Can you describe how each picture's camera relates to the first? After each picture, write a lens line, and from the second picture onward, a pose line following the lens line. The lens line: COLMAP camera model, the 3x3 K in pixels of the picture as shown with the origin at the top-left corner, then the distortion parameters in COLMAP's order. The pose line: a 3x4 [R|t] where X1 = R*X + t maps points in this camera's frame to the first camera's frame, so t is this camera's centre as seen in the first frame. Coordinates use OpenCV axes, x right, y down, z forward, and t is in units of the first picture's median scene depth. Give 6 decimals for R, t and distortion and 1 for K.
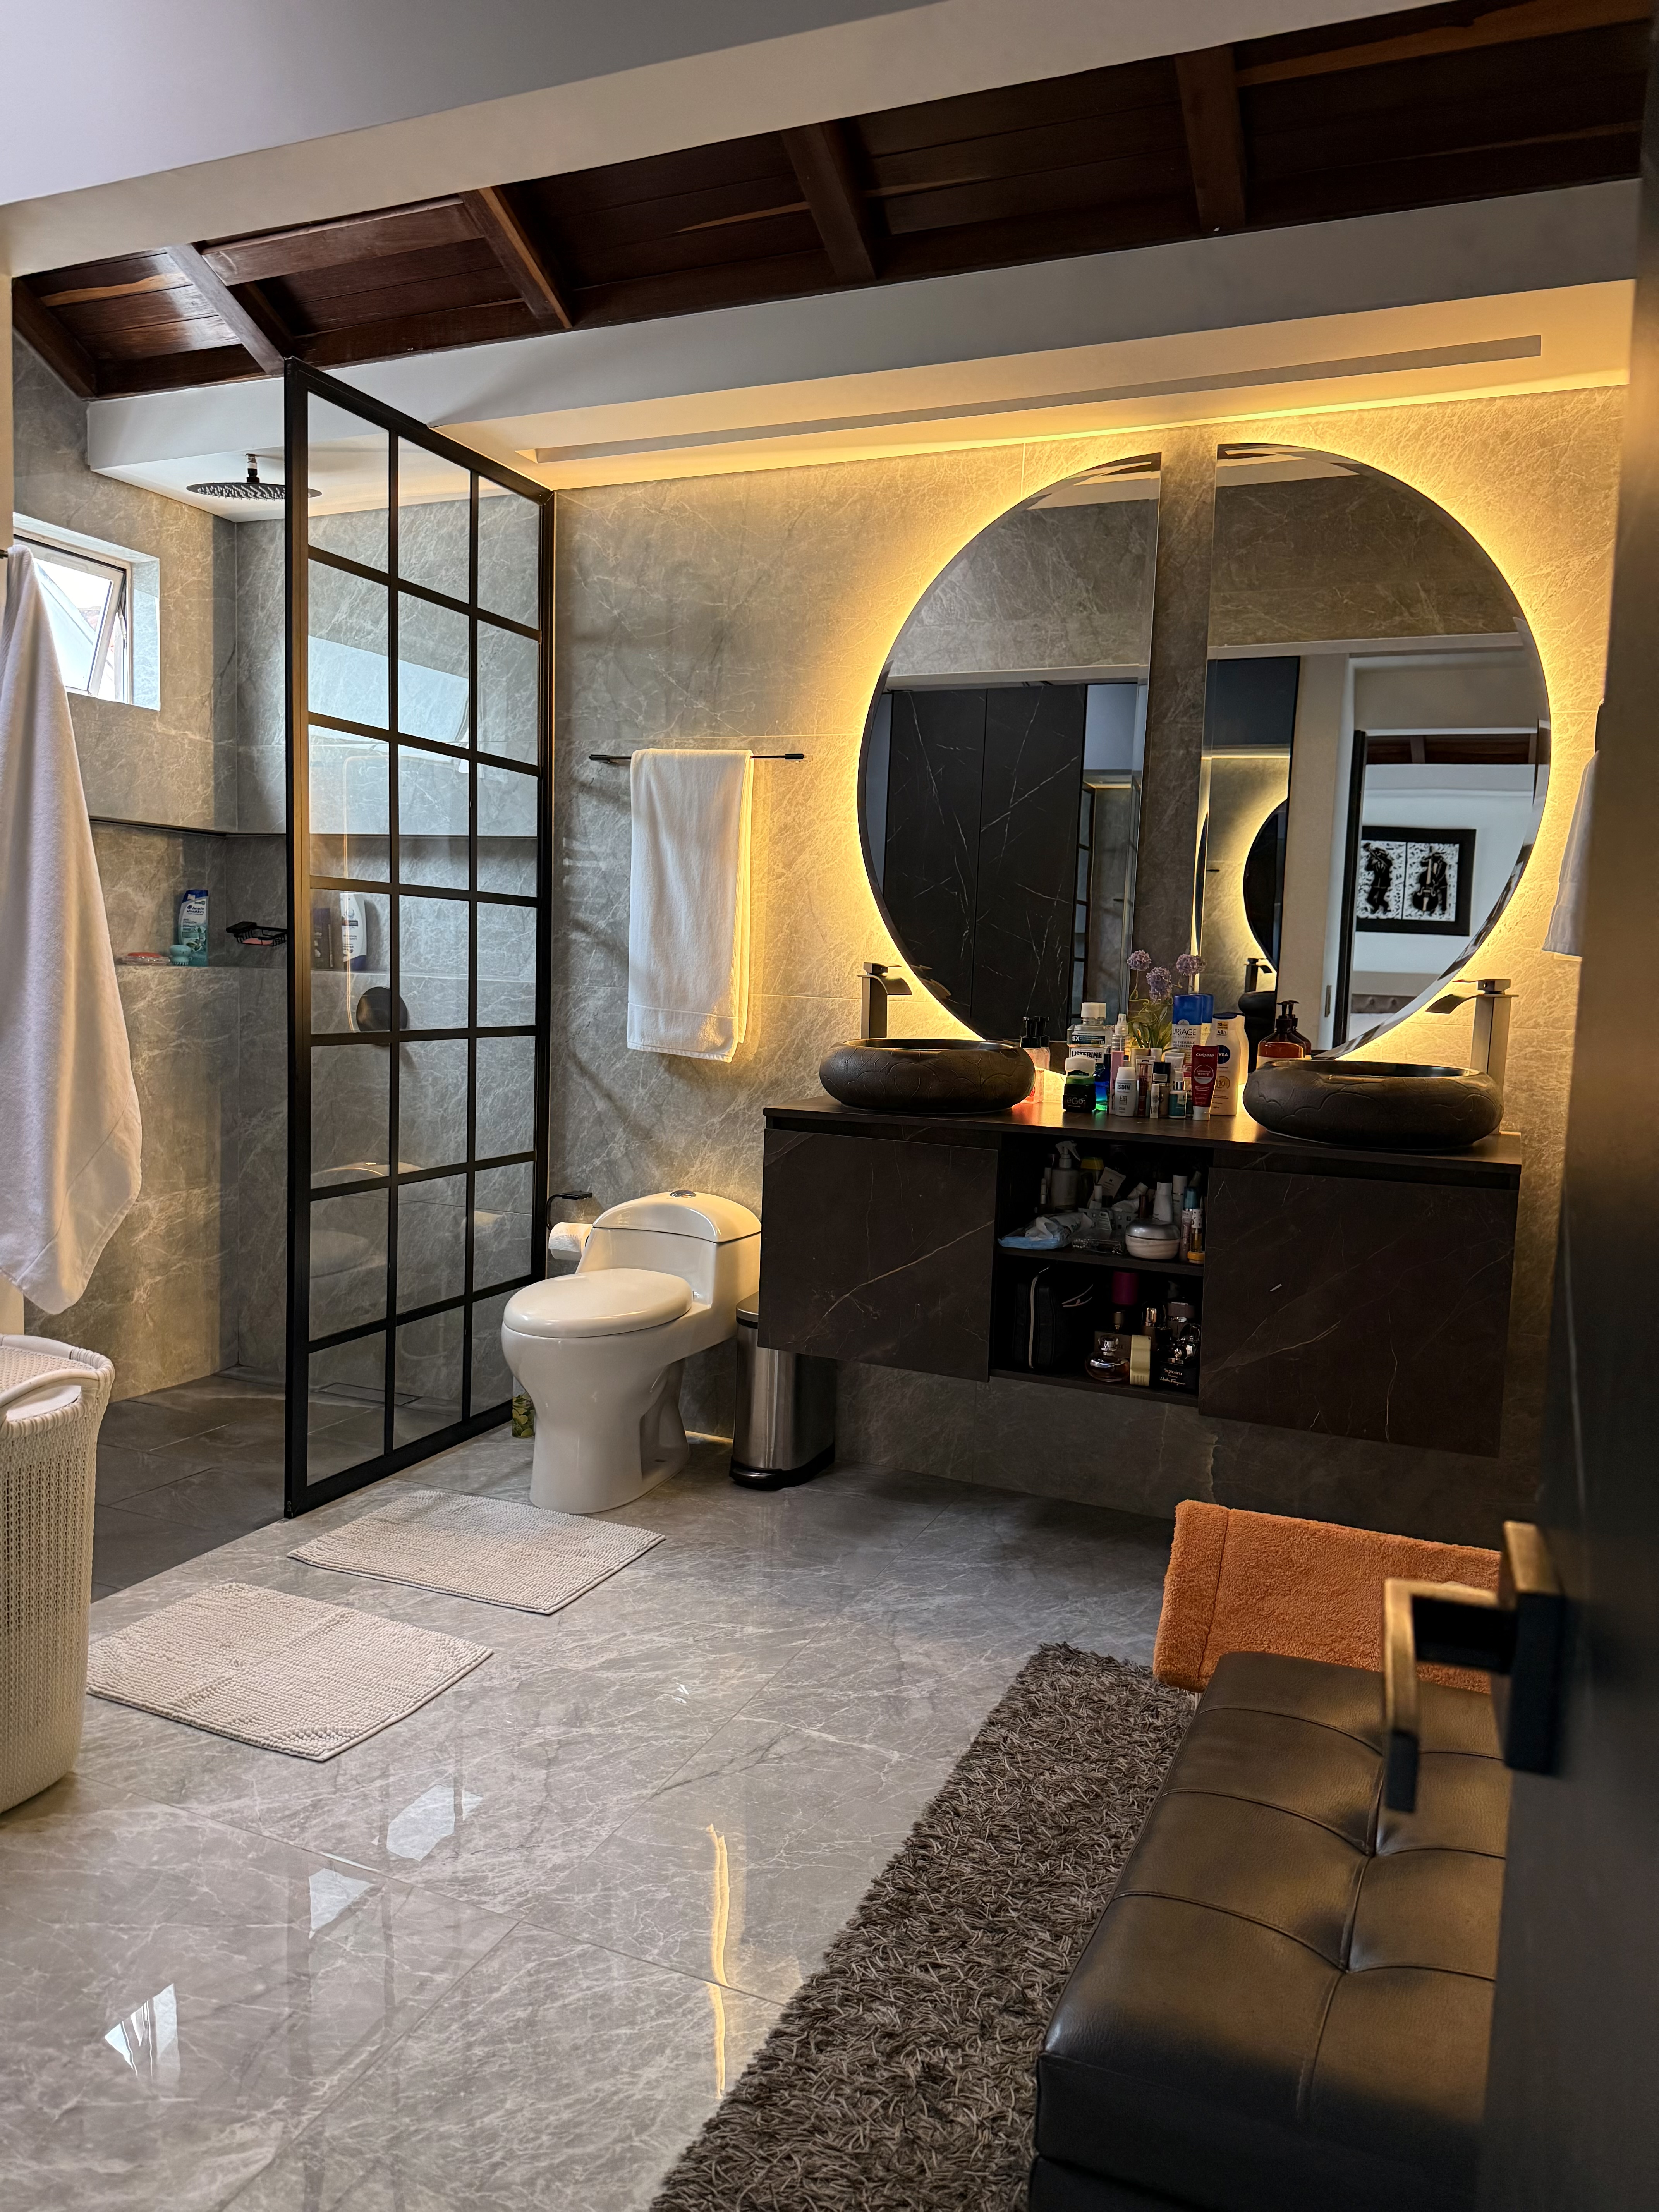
lens RADIAL K [[1573.4, 0, 833.4], [0, 1573.4, 1105.2], [0, 0, 1]] dist [0.059609, -0.096138]
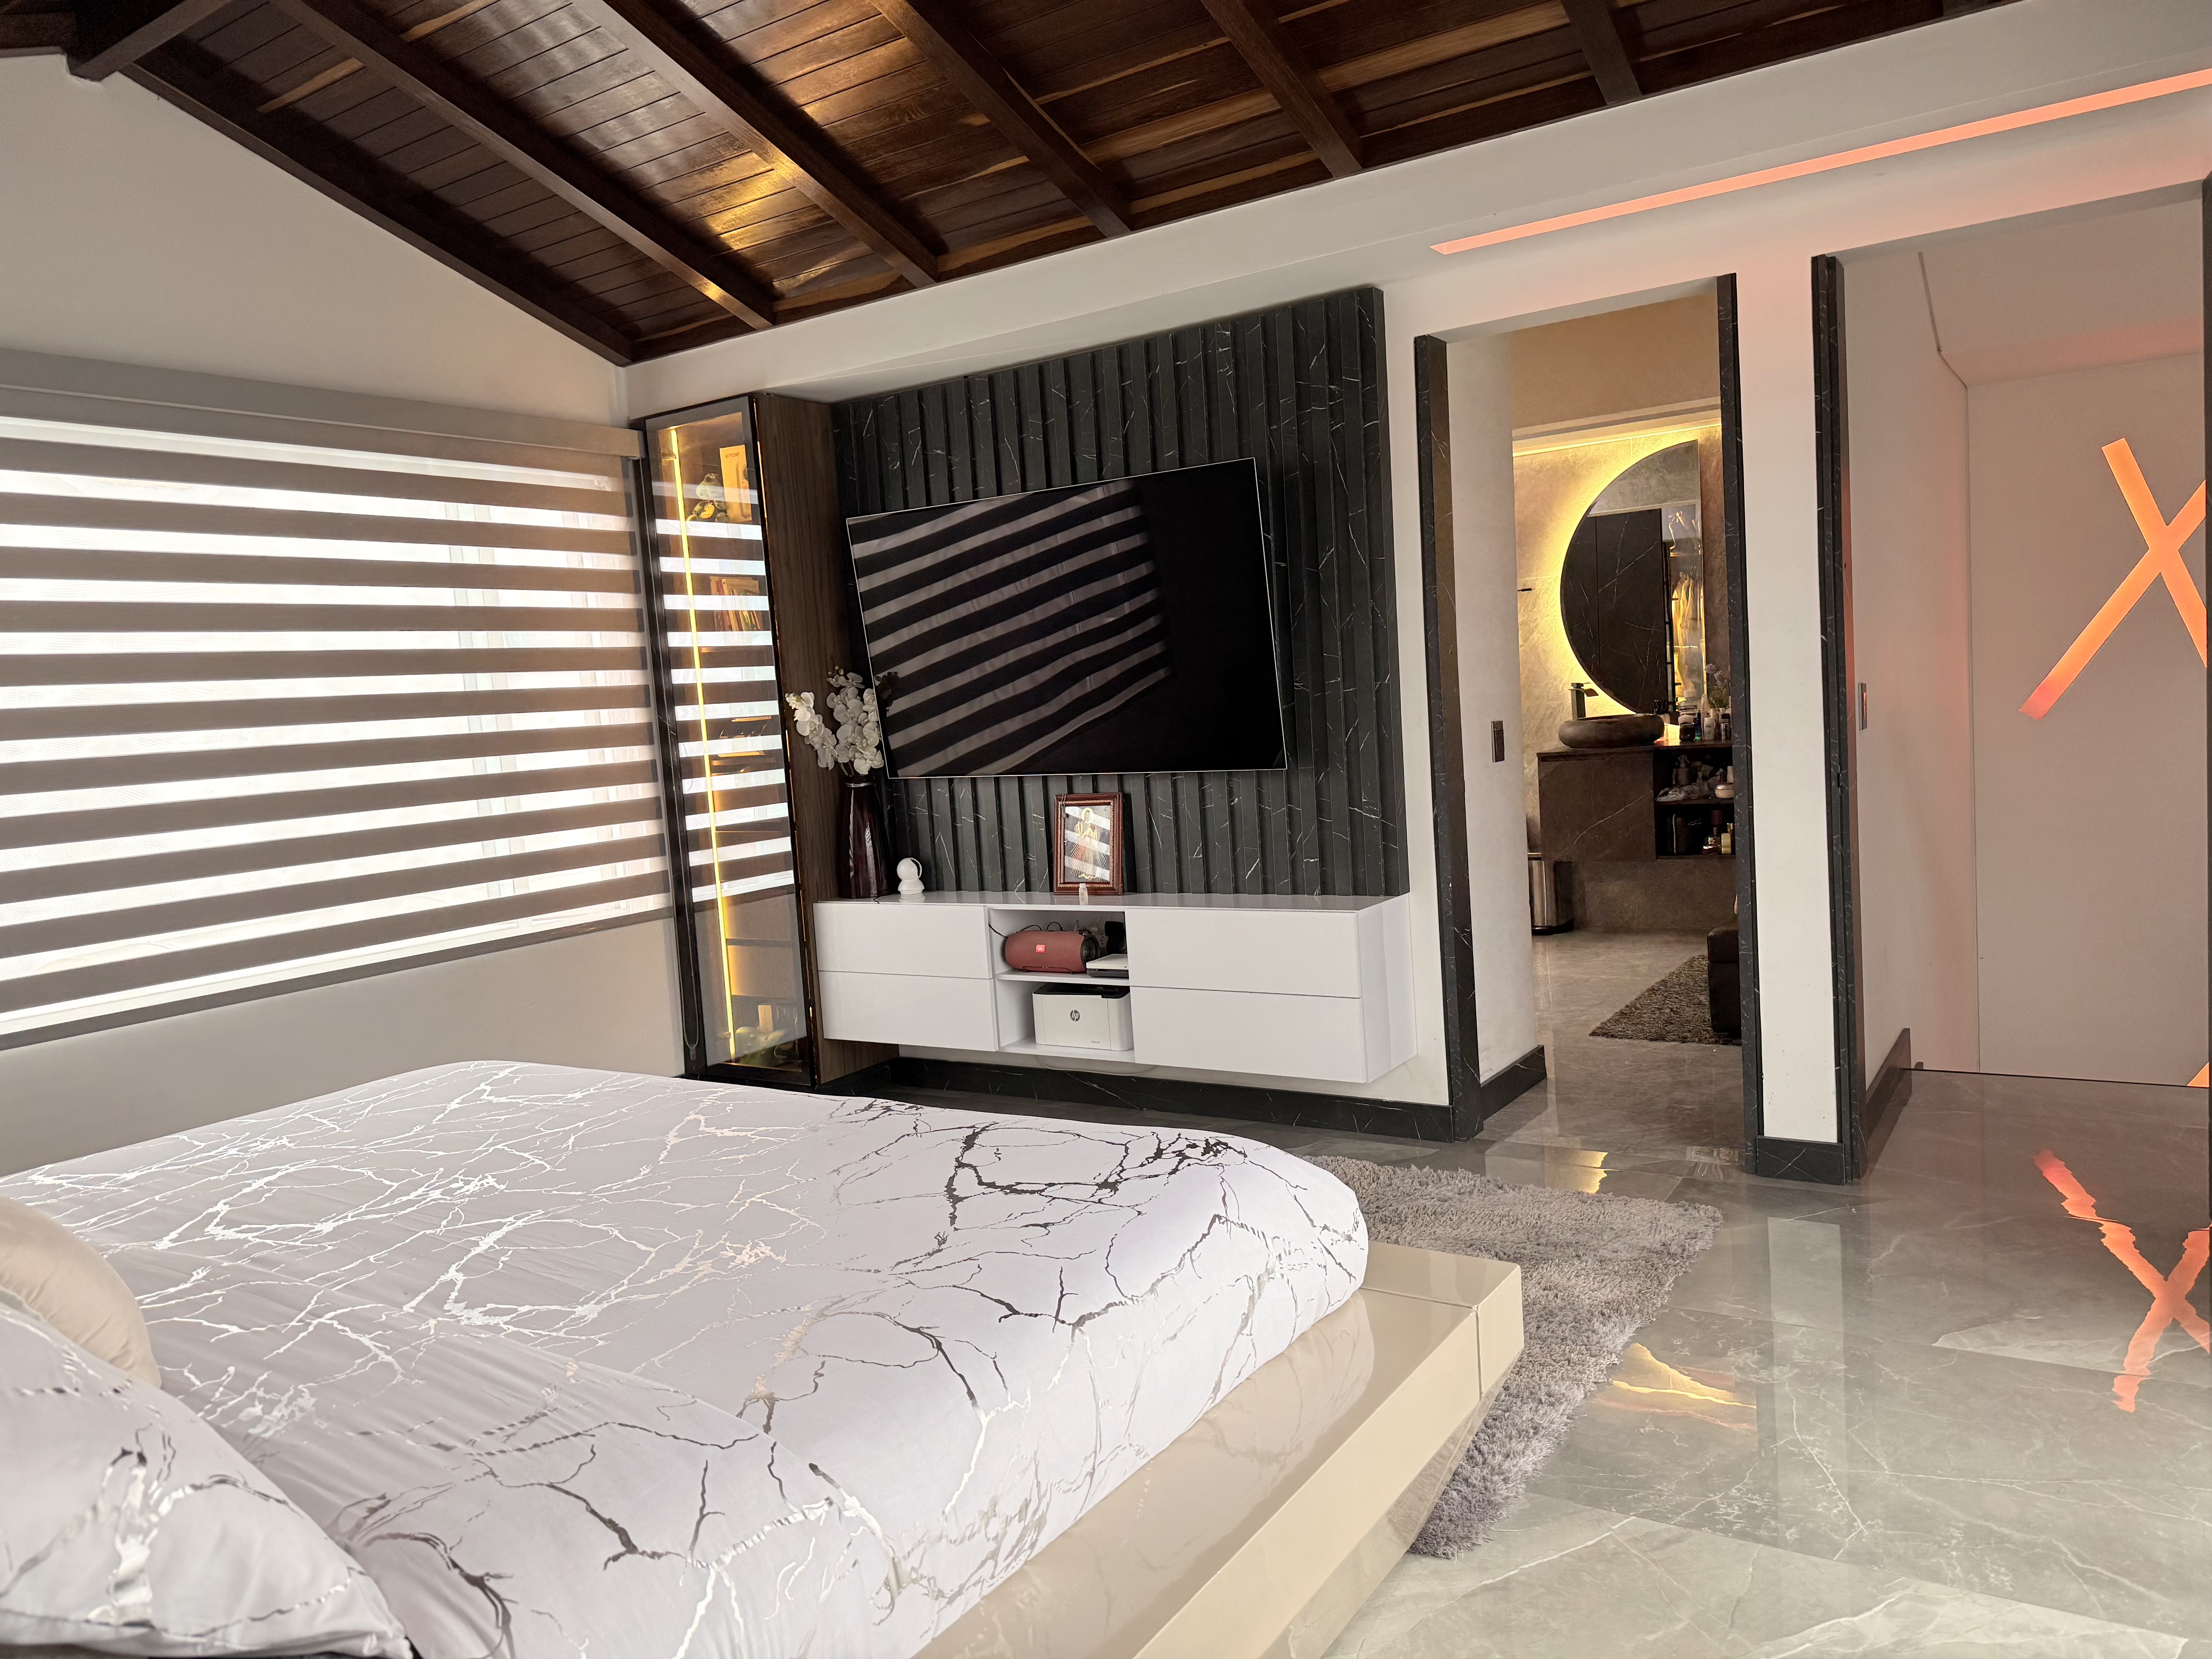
lens RADIAL K [[1573.4, 0, 1099.4], [0, 1573.4, 821.9], [0, 0, 1]] dist [0.059609, -0.096138]
pose [[0.979725, -0.083619, -0.182061, -0.220346], [0.080744, 0.996466, -0.023159, 0.088422], [0.183354, 0.007989, 0.983015, -1.140691]]
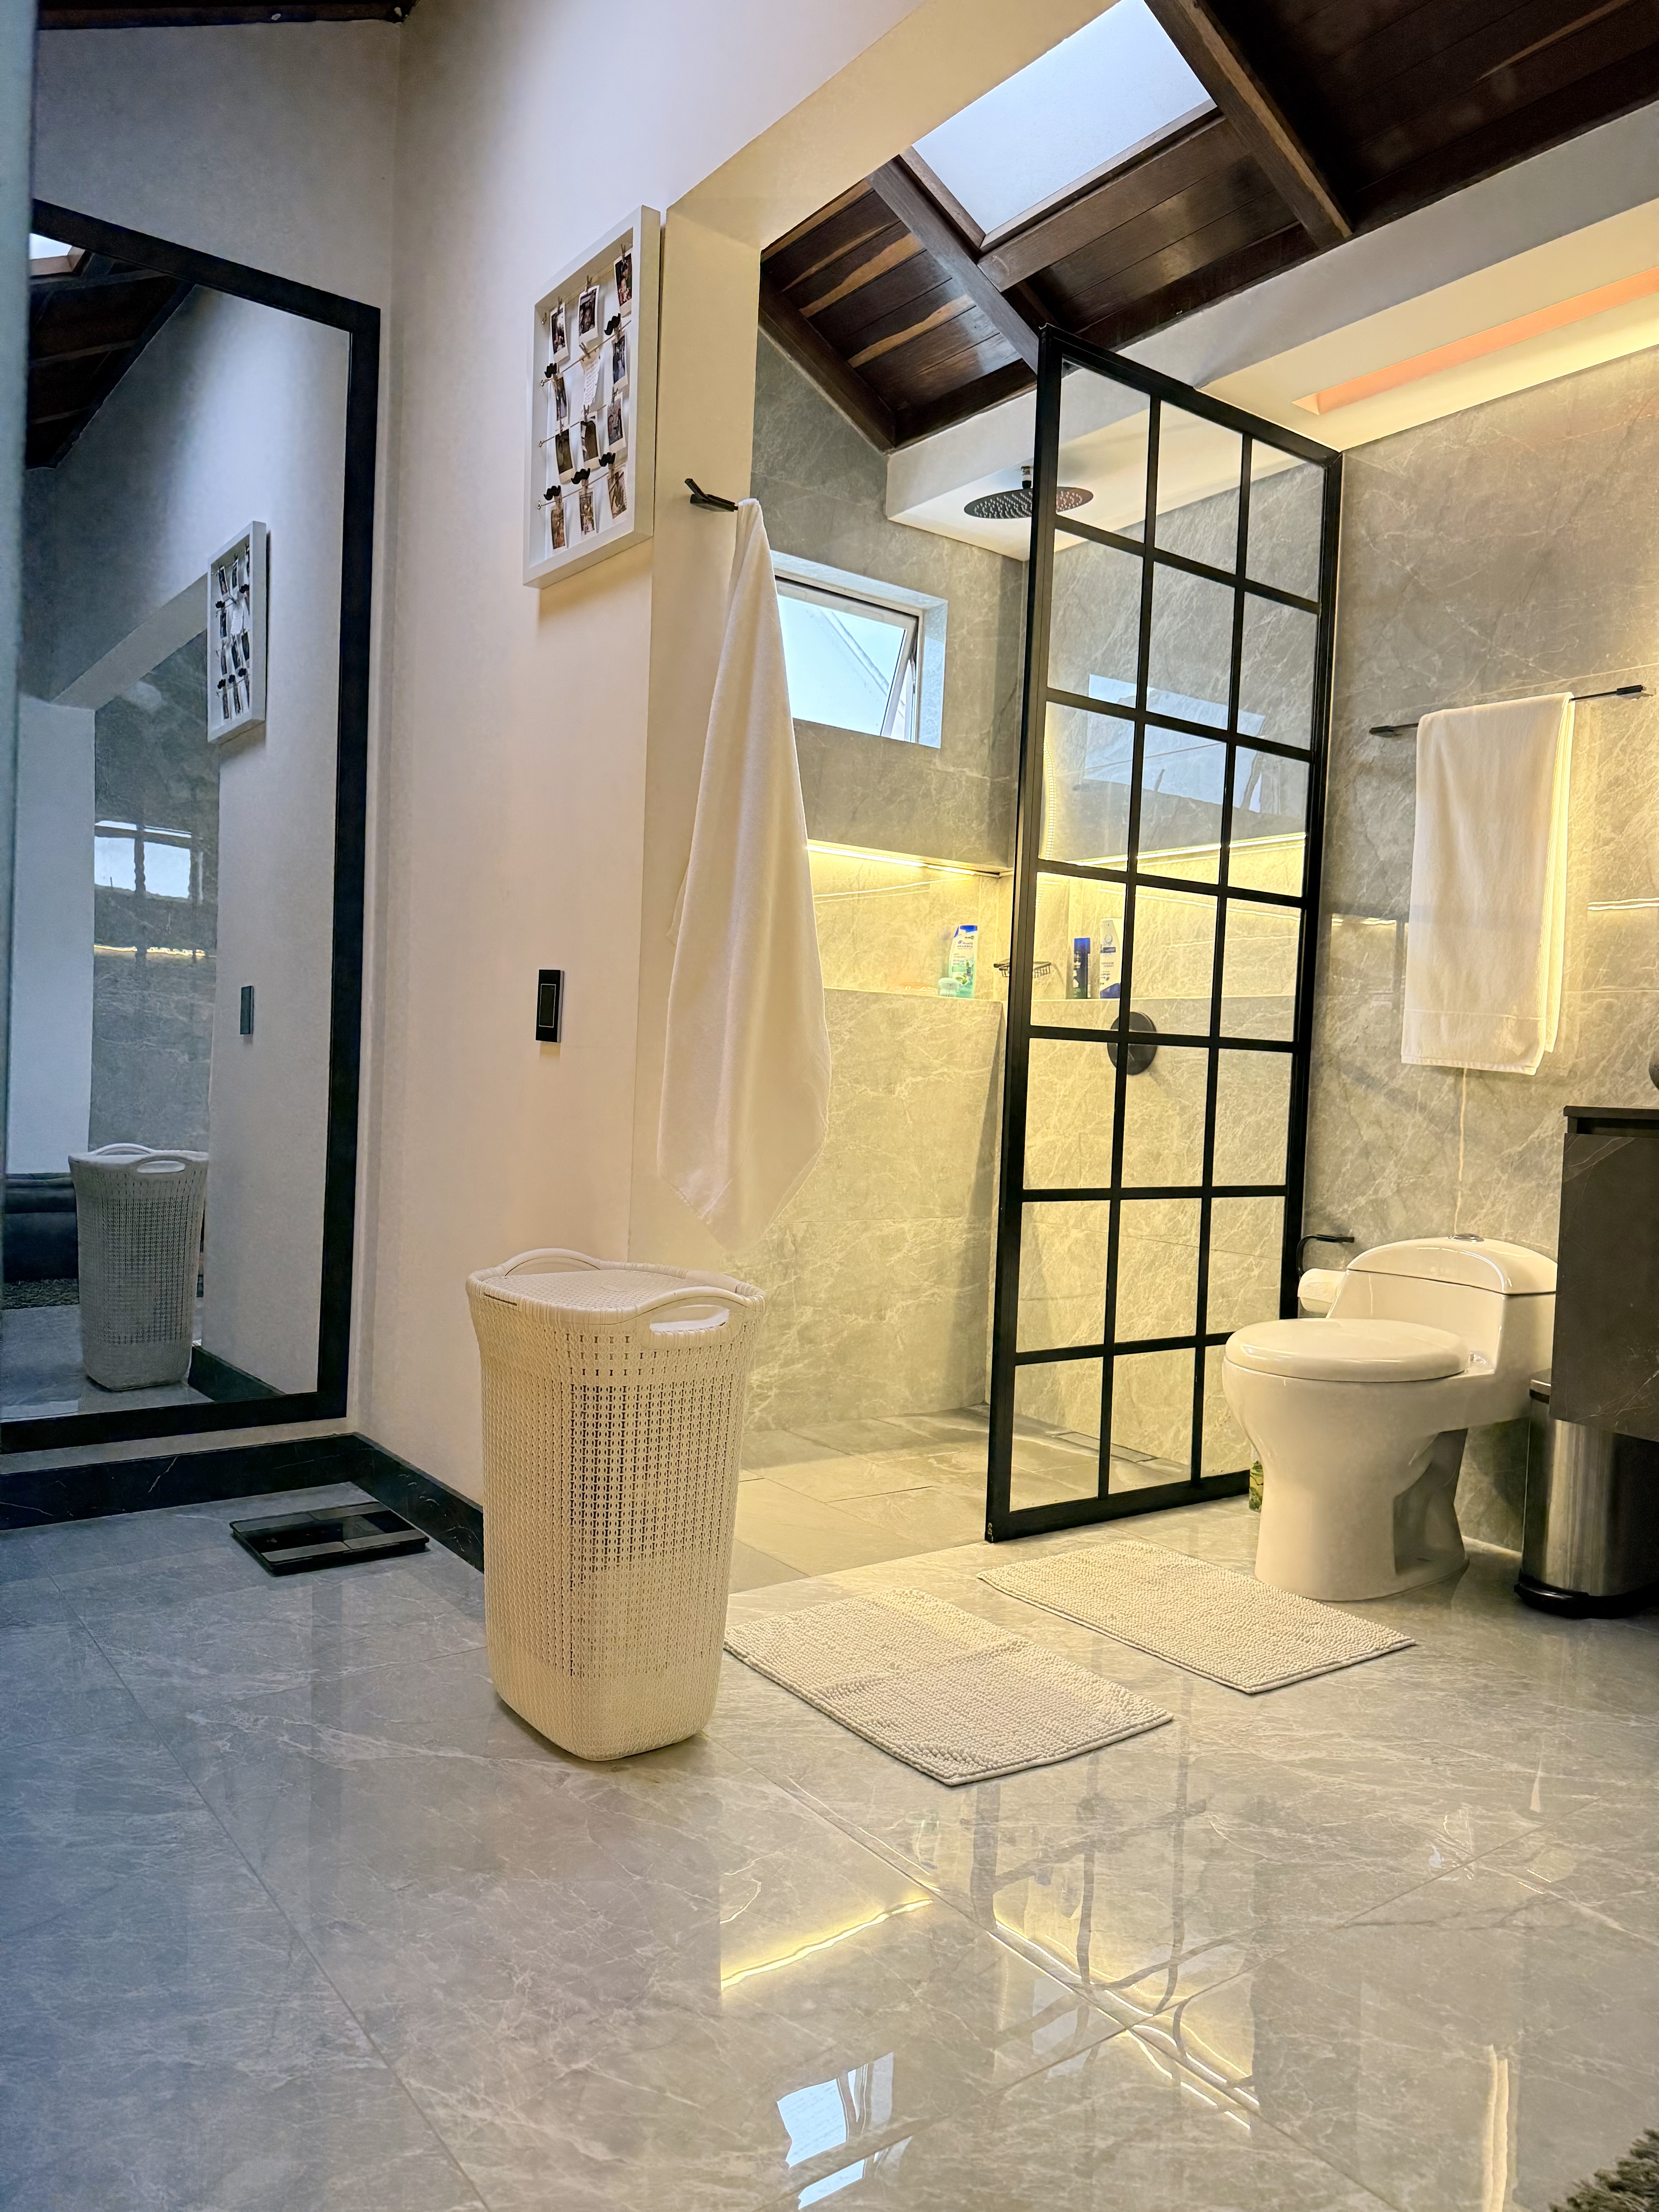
lens RADIAL K [[1573.4, 0, 816.4], [0, 1573.4, 1107.4], [0, 0, 1]] dist [0.059609, -0.096138]
pose [[0.863909, 0.015158, -0.503419, 0.027661], [-0.059490, 0.995621, -0.072112, 0.071921], [0.500121, 0.092247, 0.861028, 0.119137]]
